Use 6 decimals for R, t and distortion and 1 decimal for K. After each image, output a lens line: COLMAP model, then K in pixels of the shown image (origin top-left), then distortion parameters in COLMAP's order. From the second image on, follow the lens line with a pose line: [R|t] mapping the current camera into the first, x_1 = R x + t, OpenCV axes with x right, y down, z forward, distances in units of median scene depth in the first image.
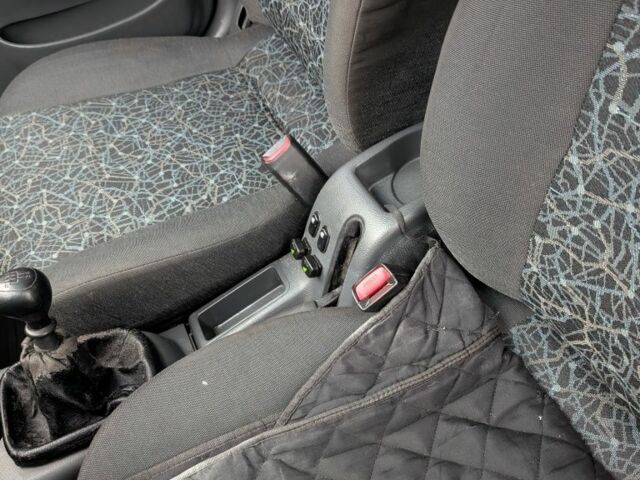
lens RADIAL K [[617.5, 0, 320.0], [0, 617.5, 240.0], [0, 0, 1]] dist [0.025287, -0.009156]
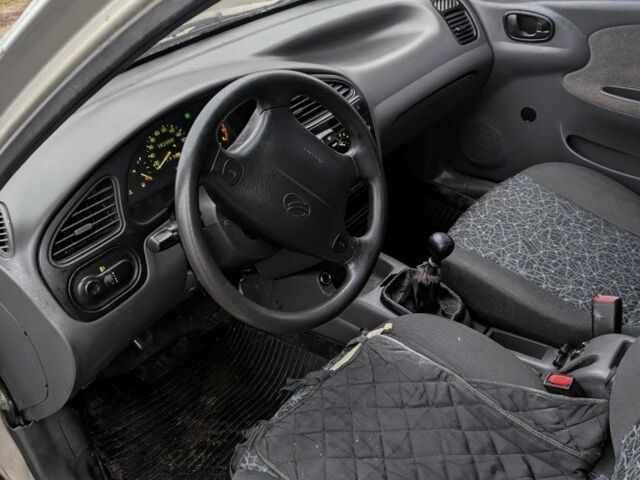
lens RADIAL K [[617.5, 0, 320.0], [0, 617.5, 240.0], [0, 0, 1]] dist [0.025287, -0.009156]
pose [[0.445673, 0.673142, -0.590132, 0.440479], [-0.716701, 0.663300, 0.215343, -0.064650], [0.536391, 0.326976, 0.778056, -0.674476]]
